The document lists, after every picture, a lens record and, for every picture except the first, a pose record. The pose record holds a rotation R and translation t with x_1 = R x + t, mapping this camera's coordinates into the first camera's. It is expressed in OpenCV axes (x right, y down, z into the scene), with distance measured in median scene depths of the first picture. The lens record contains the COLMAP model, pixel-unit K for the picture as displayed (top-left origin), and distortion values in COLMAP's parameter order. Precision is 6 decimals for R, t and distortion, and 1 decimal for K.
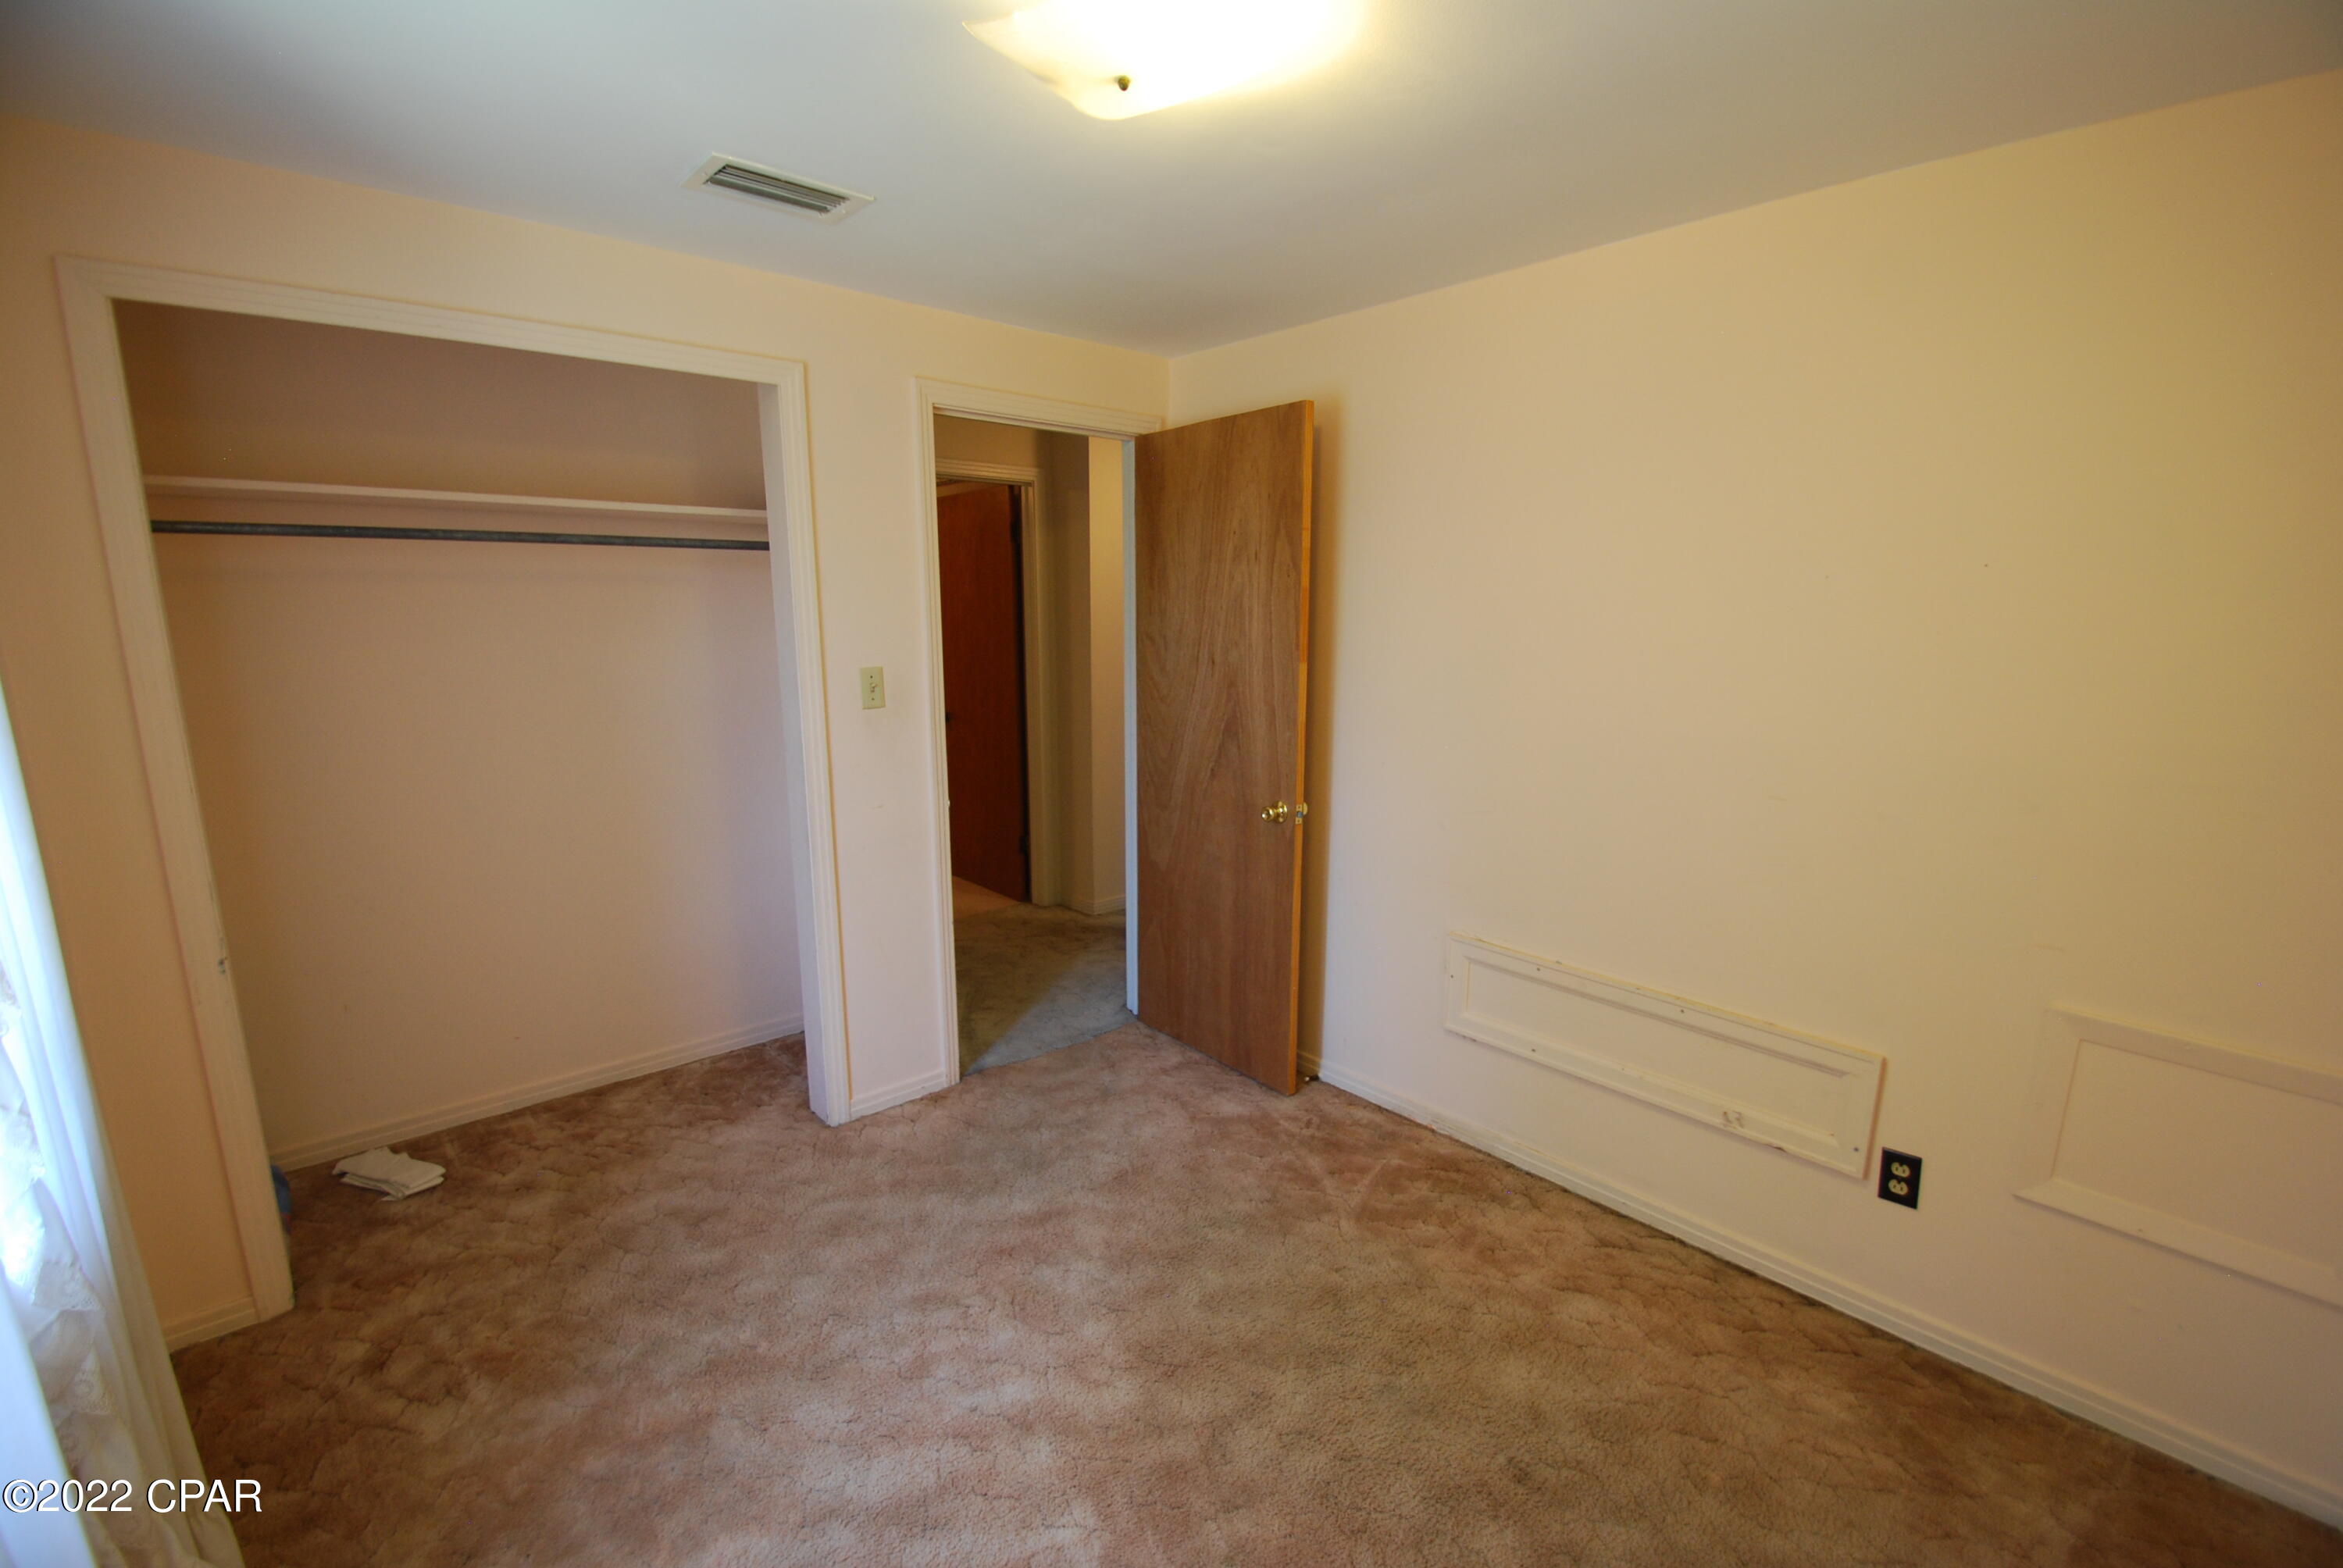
lens RADIAL K [[1033.4, 0, 1181.7], [0, 1033.4, 818.4], [0, 0, 1]] dist [0.019296, -0.018023]
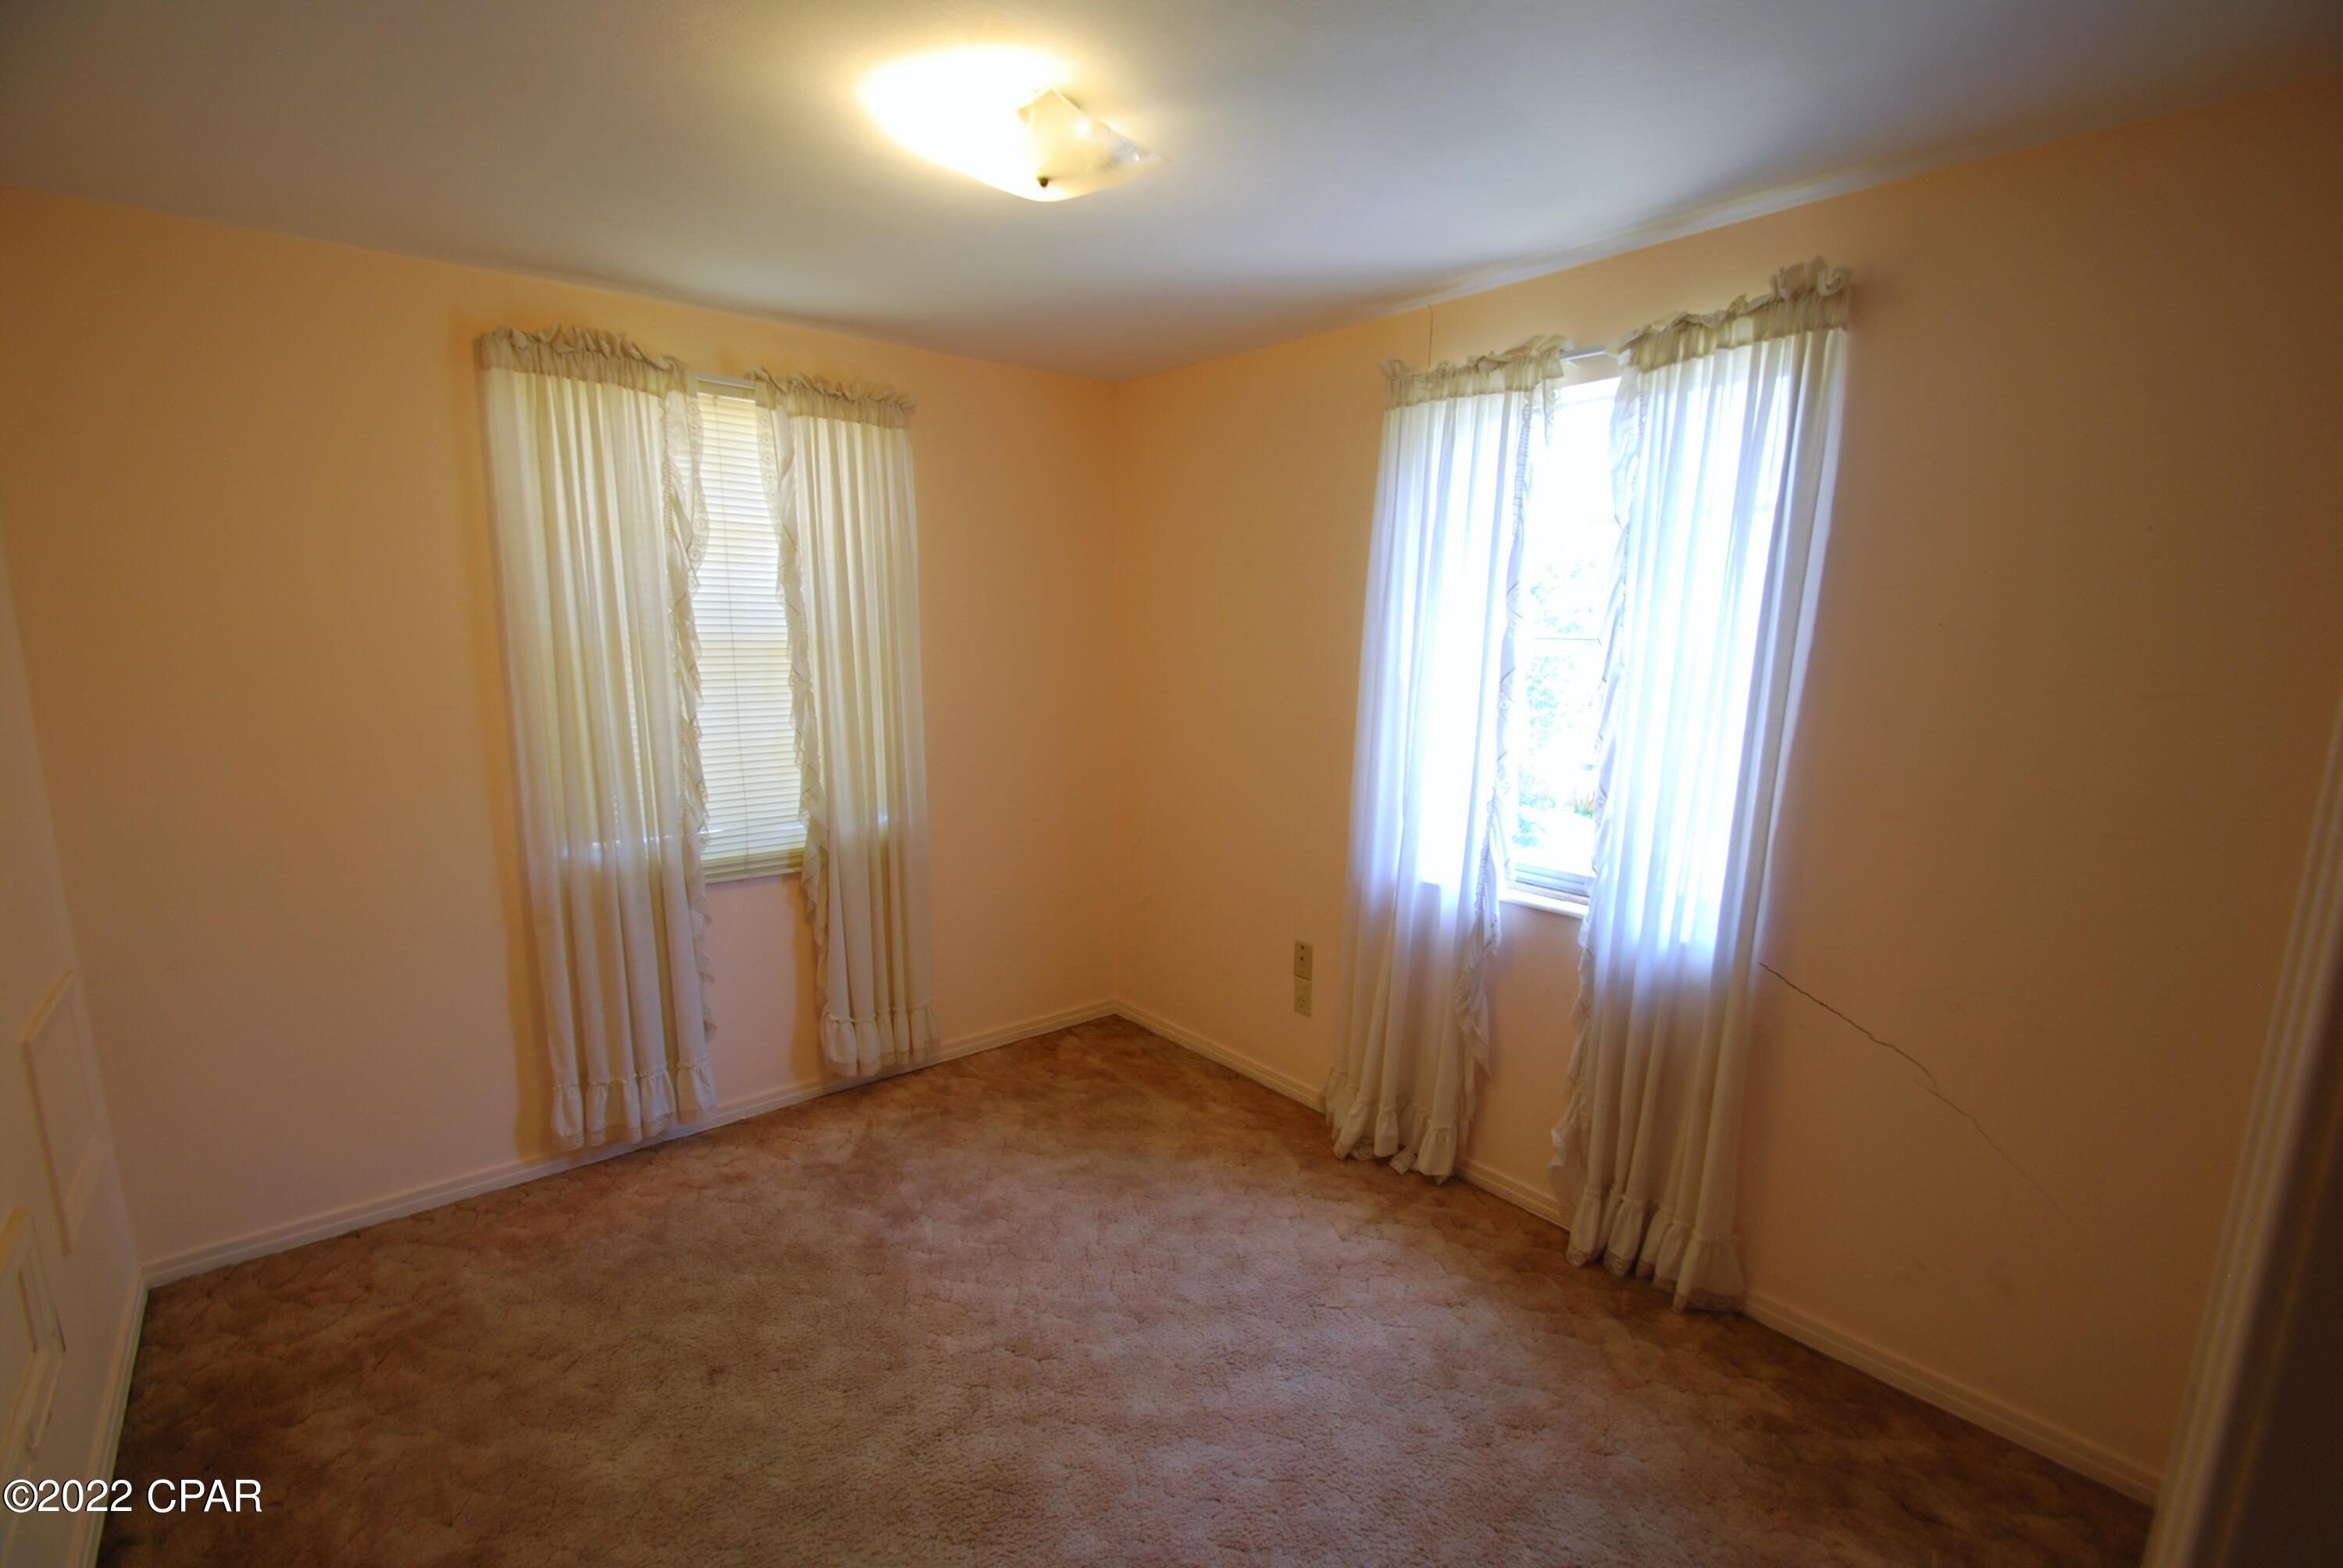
lens RADIAL K [[1033.4, 0, 1181.7], [0, 1033.4, 818.4], [0, 0, 1]] dist [0.019296, -0.018023]
pose [[-0.999743, -0.012990, 0.018601, -0.189008], [-0.004842, 0.923158, 0.384391, -0.354877], [-0.022165, 0.384202, -0.922983, 1.714209]]
